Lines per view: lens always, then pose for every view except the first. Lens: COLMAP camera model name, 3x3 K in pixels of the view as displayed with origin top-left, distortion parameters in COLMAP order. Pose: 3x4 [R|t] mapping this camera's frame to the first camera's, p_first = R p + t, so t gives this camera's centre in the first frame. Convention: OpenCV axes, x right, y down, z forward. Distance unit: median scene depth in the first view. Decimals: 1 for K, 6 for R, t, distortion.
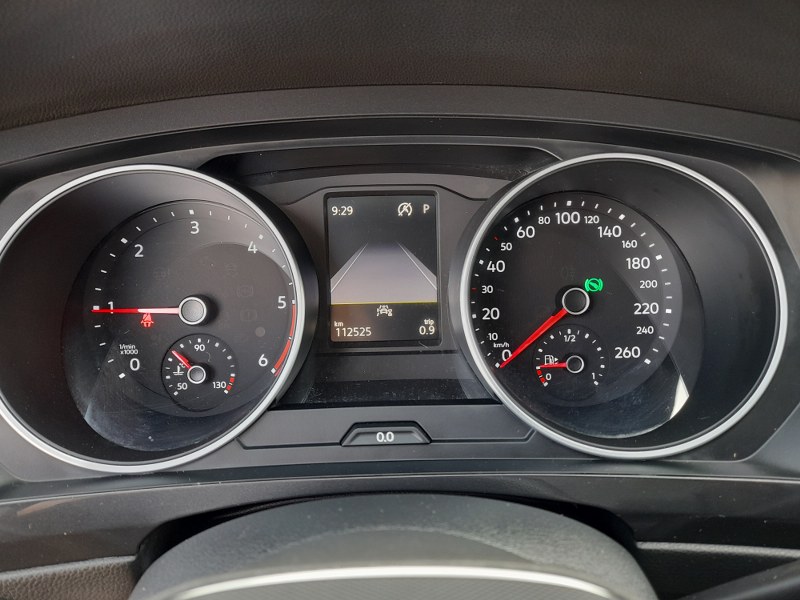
lens RADIAL K [[580.1, 0, 400.0], [0, 580.1, 300.0], [0, 0, 1]] dist [0.057564, -0.065671]
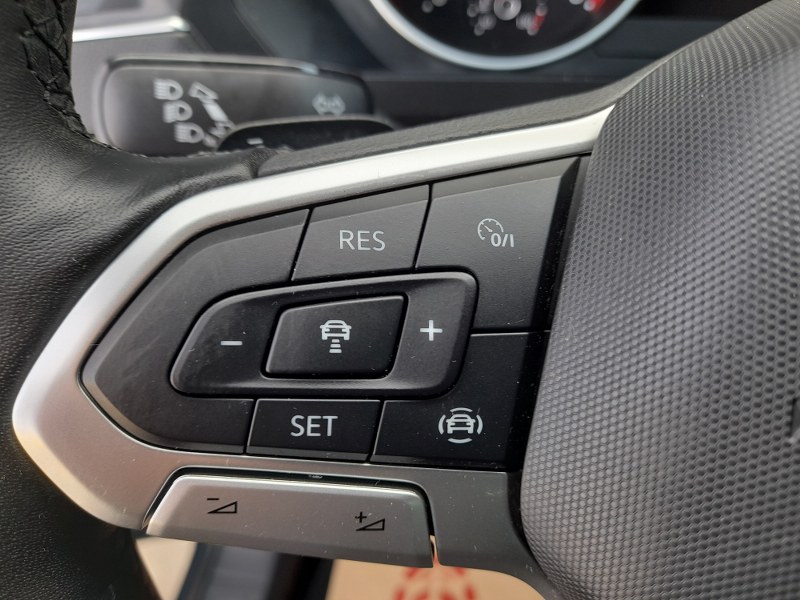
lens RADIAL K [[580.1, 0, 400.0], [0, 580.1, 300.0], [0, 0, 1]] dist [0.057564, -0.065671]
pose [[0.981735, 0.086267, -0.169571, -0.310754], [-0.021951, 0.936699, 0.349448, 0.243193], [0.188983, -0.339343, 0.921483, -0.078328]]
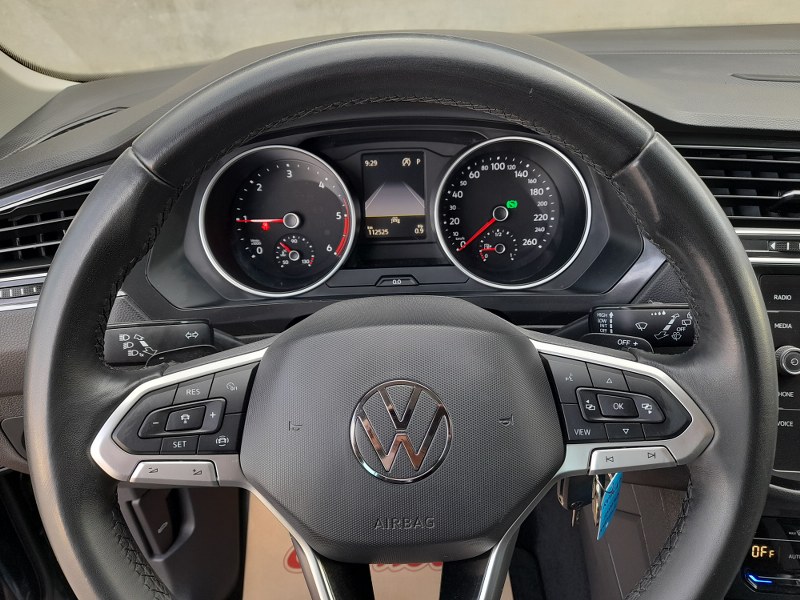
lens RADIAL K [[580.1, 0, 400.0], [0, 580.1, 300.0], [0, 0, 1]] dist [0.057564, -0.065671]
pose [[0.999911, -0.006382, -0.011744, 0.006919], [0.008032, 0.989198, 0.146364, 0.000304], [0.010683, -0.146446, 0.989161, -0.824021]]
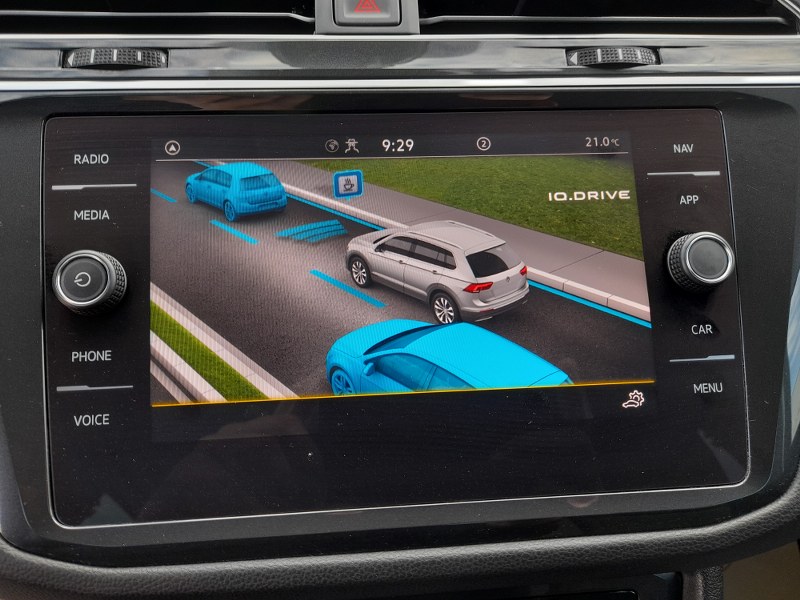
lens RADIAL K [[580.1, 0, 400.0], [0, 580.1, 300.0], [0, 0, 1]] dist [0.057564, -0.065671]
pose [[0.985226, -0.059359, 0.160644, 1.164666], [0.056729, 0.998170, 0.020917, 0.385423], [-0.161592, -0.011495, 0.986791, -0.148576]]
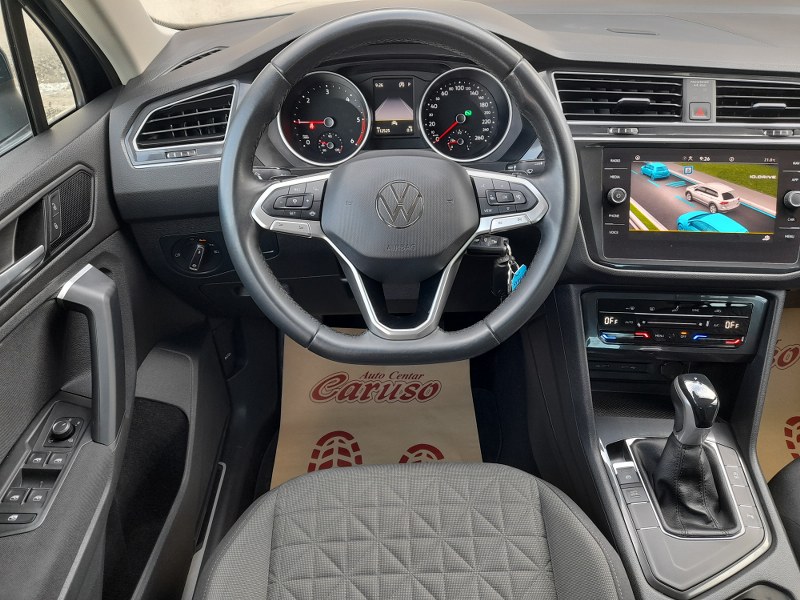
lens RADIAL K [[580.1, 0, 400.0], [0, 580.1, 300.0], [0, 0, 1]] dist [0.057564, -0.065671]
pose [[0.999991, -0.003448, 0.002577, -0.010413], [0.002808, 0.976260, 0.216586, 0.248406], [-0.003262, -0.216577, 0.976260, -1.979602]]
